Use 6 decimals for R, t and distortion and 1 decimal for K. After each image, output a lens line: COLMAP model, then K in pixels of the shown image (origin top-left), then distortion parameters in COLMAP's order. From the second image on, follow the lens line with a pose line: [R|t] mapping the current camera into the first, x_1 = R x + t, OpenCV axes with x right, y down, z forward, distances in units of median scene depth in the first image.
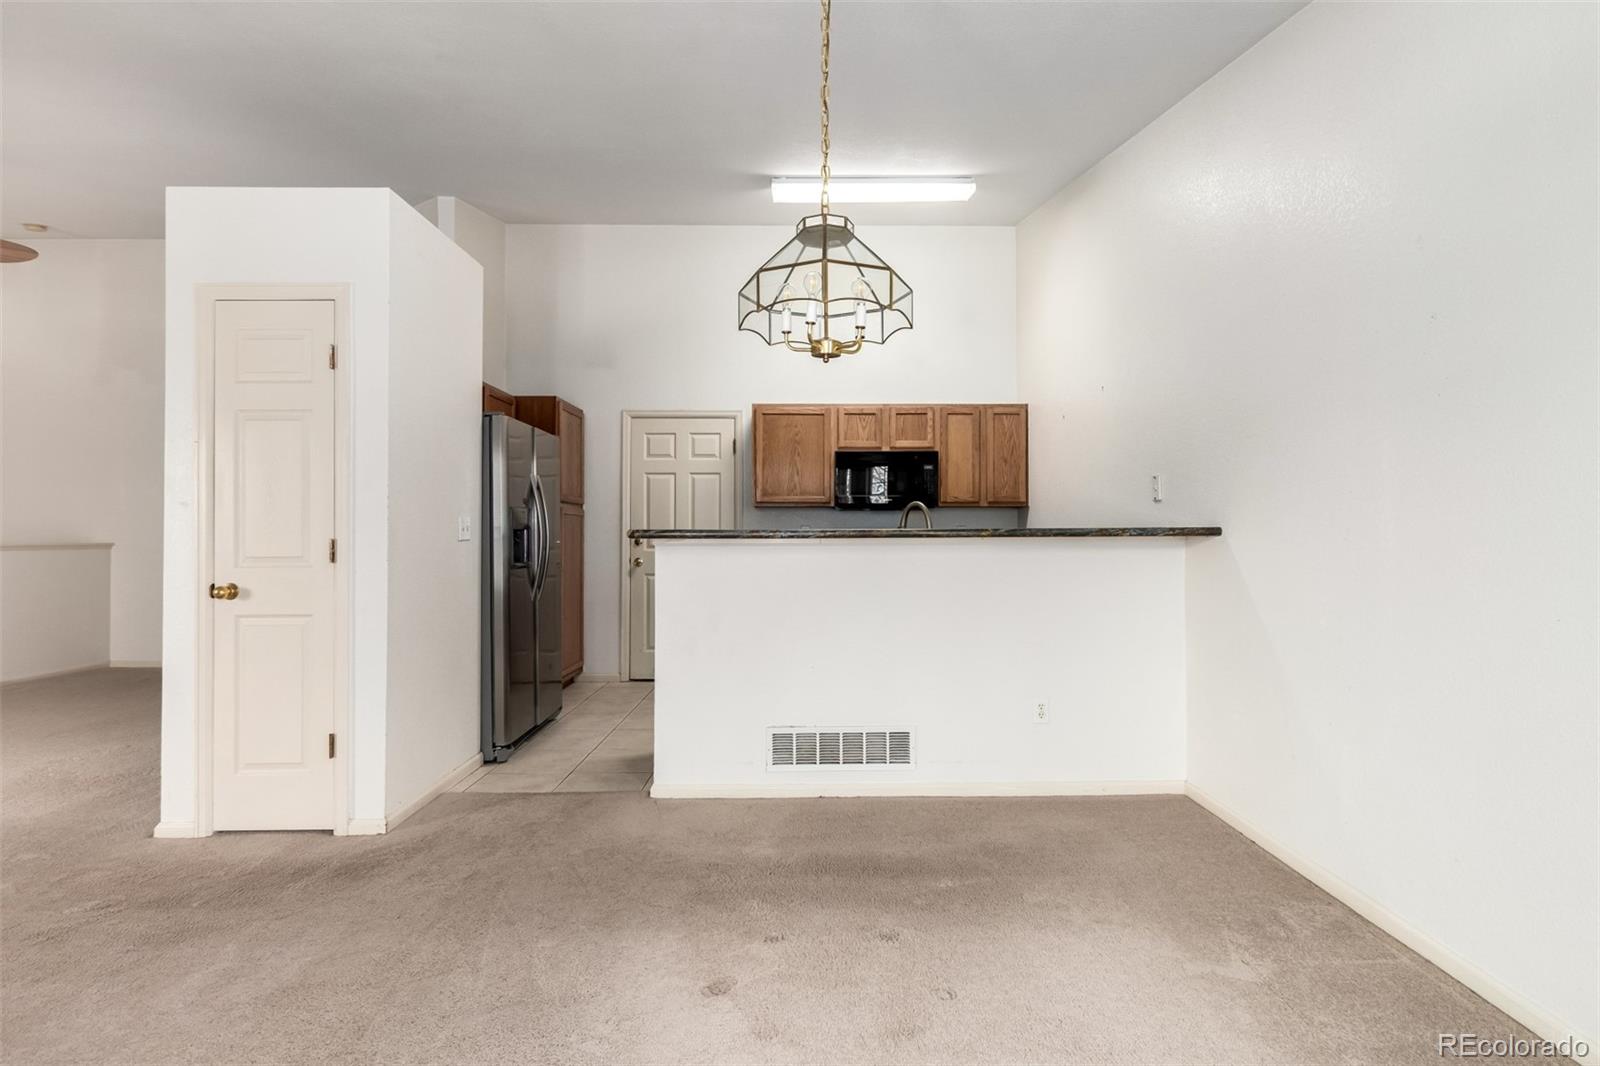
lens RADIAL K [[738.2, 0, 790.9], [0, 738.2, 525.2], [0, 0, 1]] dist [0.005573, -0.002284]
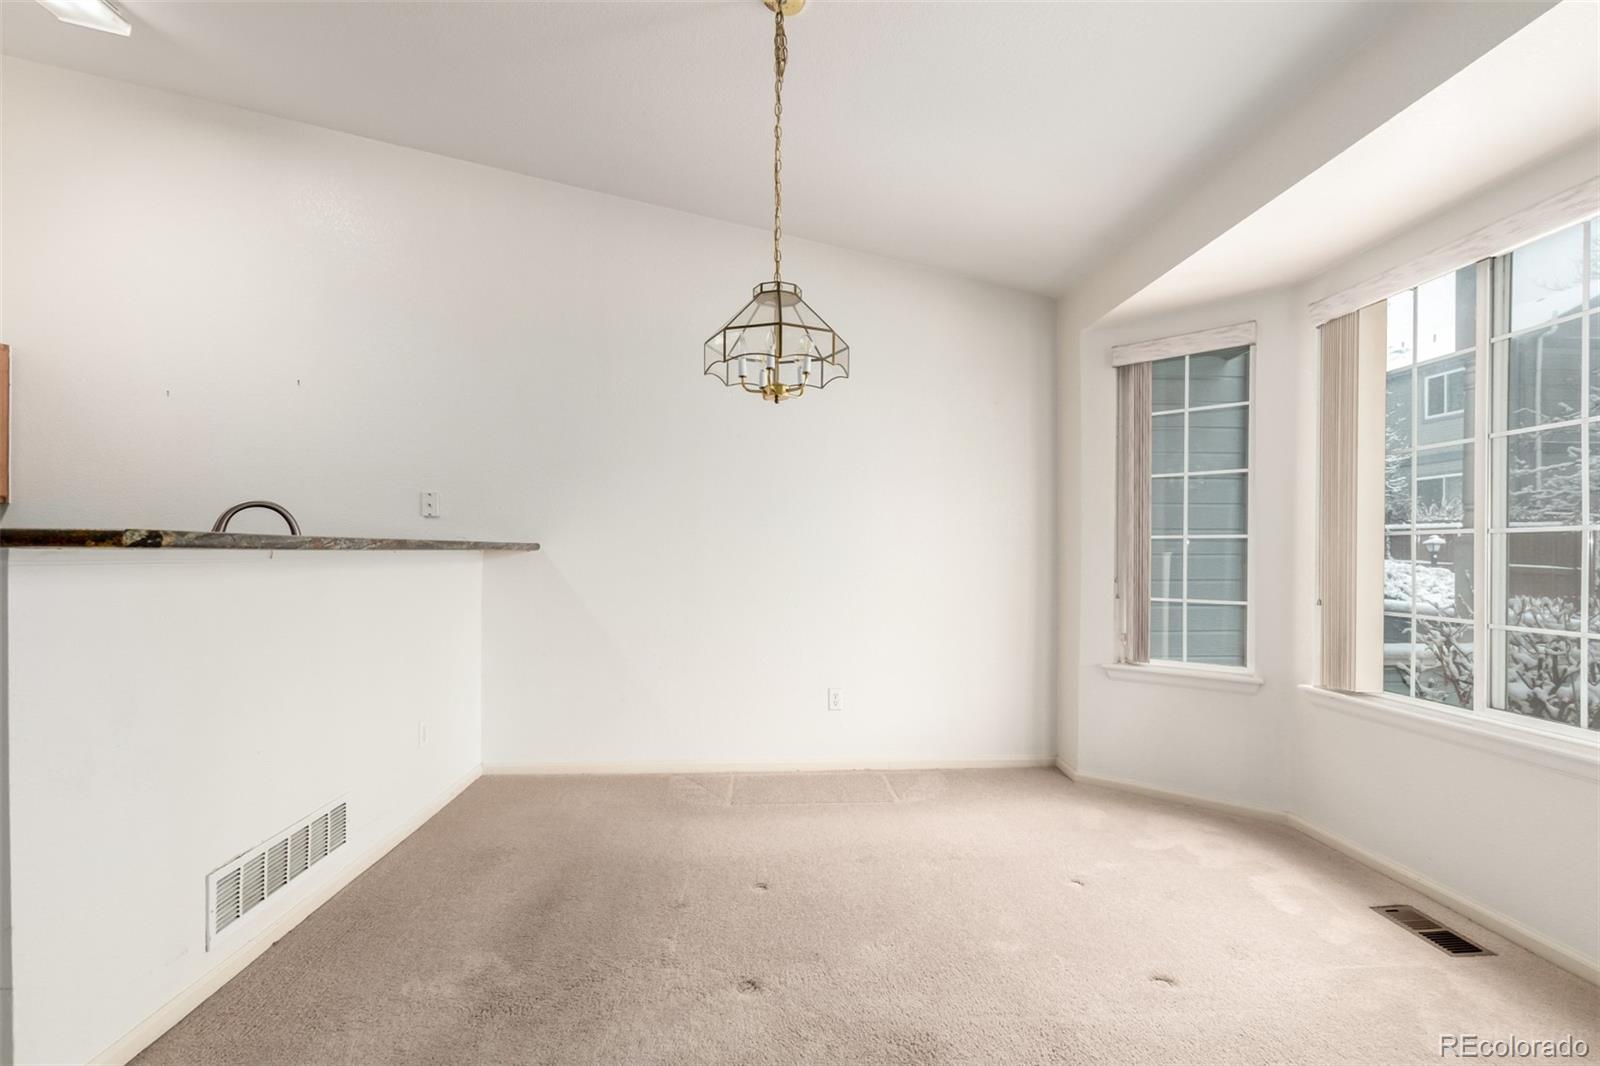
lens RADIAL K [[738.2, 0, 795.2], [0, 738.2, 552.4], [0, 0, 1]] dist [0.005573, -0.002284]
pose [[-0.055710, 0.001803, 0.998445, -0.378194], [-0.017863, 0.999837, -0.002802, 0.007856], [-0.998287, -0.017991, -0.055669, 0.339270]]
